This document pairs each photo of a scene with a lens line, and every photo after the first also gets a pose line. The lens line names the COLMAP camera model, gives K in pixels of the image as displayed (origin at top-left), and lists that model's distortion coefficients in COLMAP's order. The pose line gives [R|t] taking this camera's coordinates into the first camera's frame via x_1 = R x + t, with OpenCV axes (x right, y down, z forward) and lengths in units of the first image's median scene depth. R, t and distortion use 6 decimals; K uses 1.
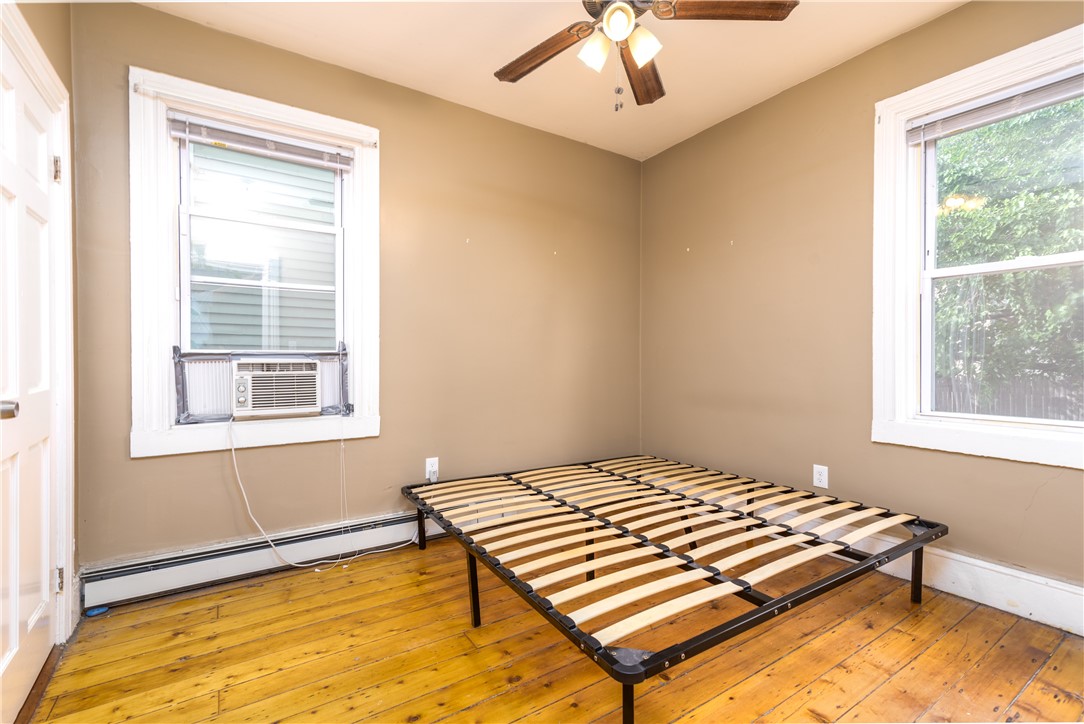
lens RADIAL K [[490.5, 0, 544.6], [0, 490.5, 371.0], [0, 0, 1]] dist [0.007422, 0.000030]
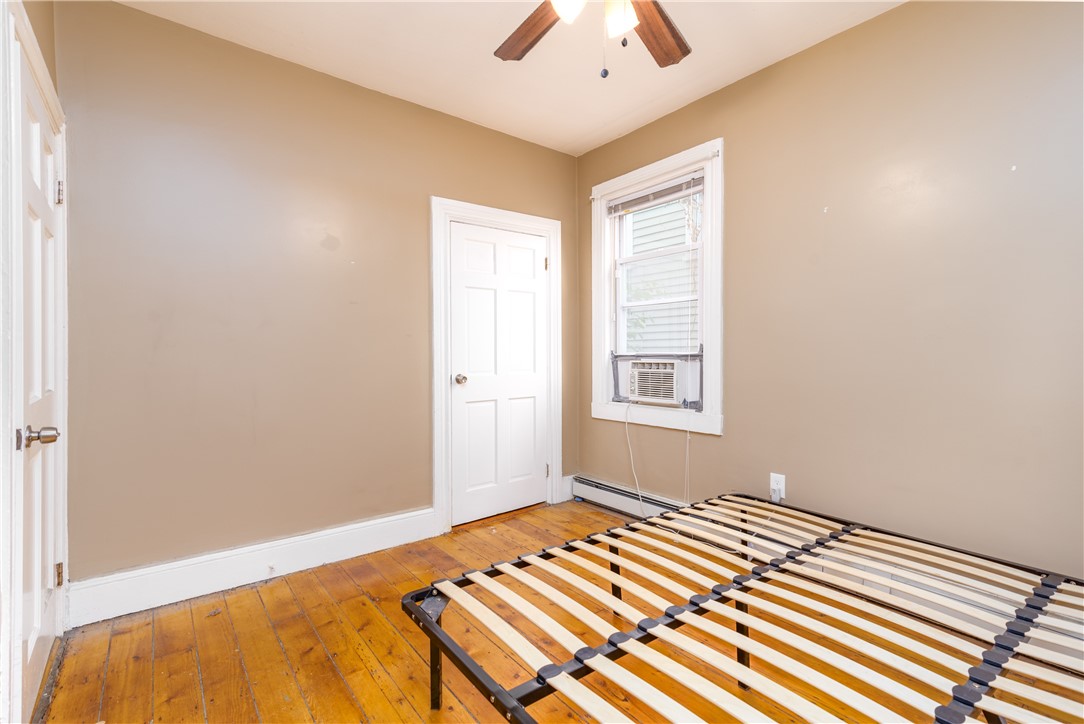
lens RADIAL K [[509.3, 0, 542.0], [0, 509.3, 362.0], [0, 0, 1]] dist [0.004425, 0.000510]
pose [[0.065684, 0.016294, -0.997707, 0.798545], [-0.024064, 0.999602, 0.014741, -0.031731], [0.997550, 0.023041, 0.066050, 0.635890]]
